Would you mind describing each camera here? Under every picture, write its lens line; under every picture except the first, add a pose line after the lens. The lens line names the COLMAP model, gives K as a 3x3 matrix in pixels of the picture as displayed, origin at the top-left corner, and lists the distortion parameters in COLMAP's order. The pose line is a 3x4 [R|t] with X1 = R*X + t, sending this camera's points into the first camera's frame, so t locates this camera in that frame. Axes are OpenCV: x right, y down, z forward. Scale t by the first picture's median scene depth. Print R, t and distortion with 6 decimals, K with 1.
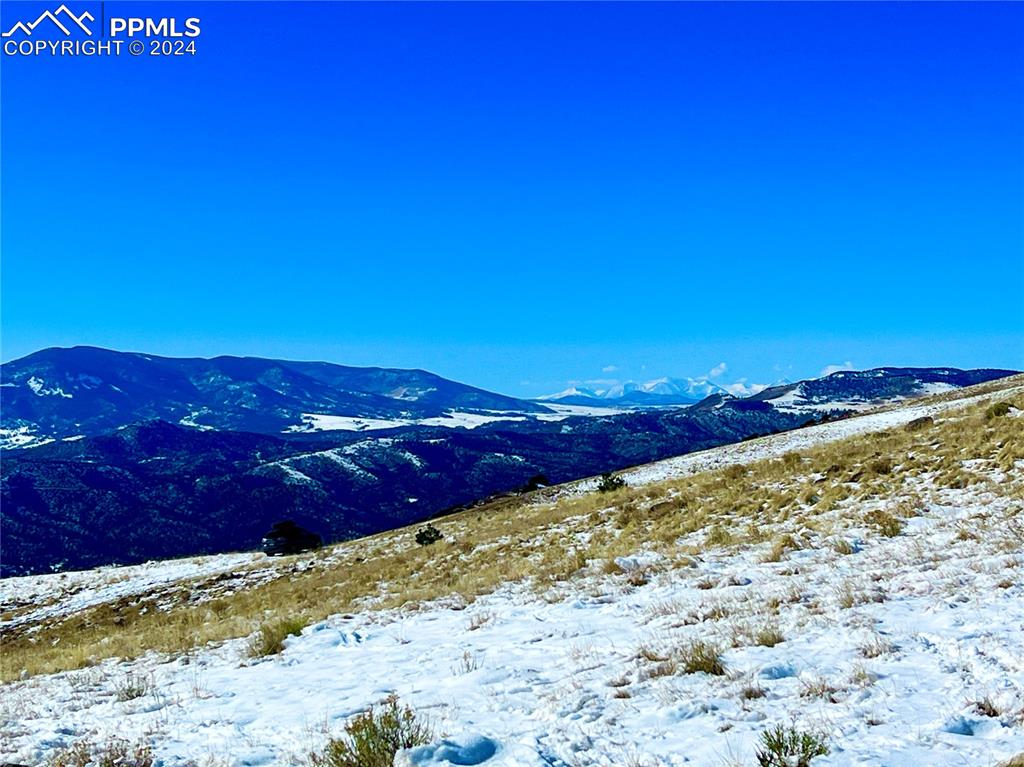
lens RADIAL K [[1971.7, 0, 516.5], [0, 1971.7, 390.4], [0, 0, 1]] dist [0.172189, 0.000000]
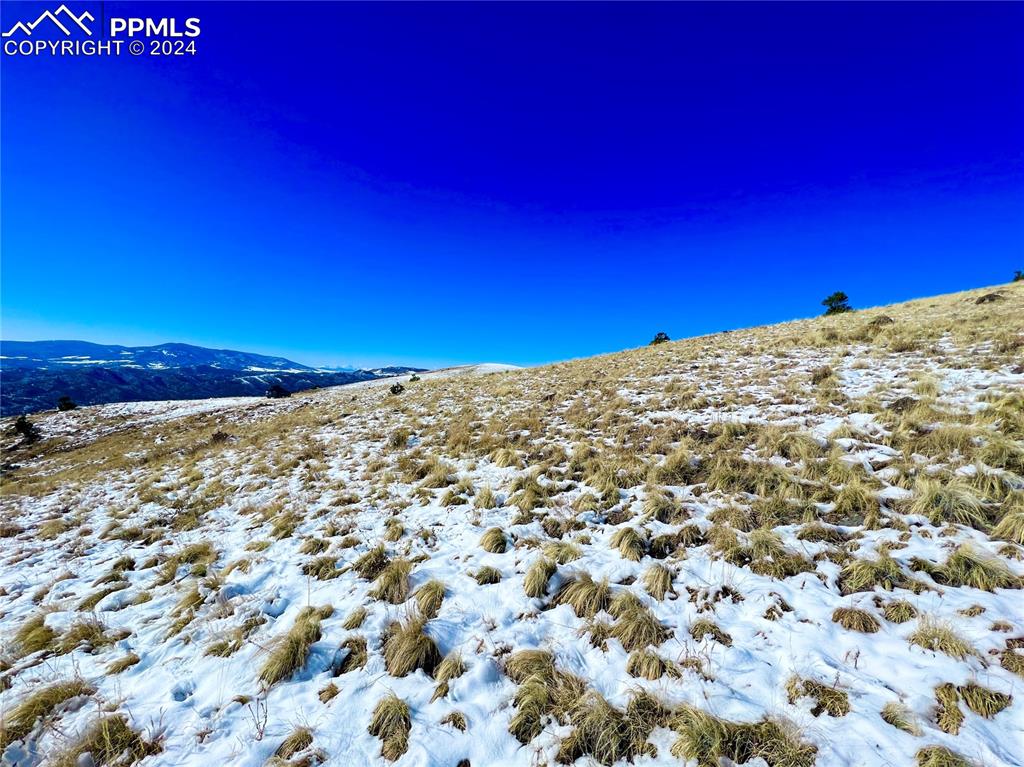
lens RADIAL K [[428.3, 0, 506.6], [0, 428.3, 382.6], [0, 0, 1]] dist [-0.000387, 0.000396]
pose [[0.903025, 0.067240, 0.424294, -0.098250], [-0.076140, 0.997089, 0.004036, 0.044970], [-0.422787, -0.035951, 0.905516, 0.442313]]
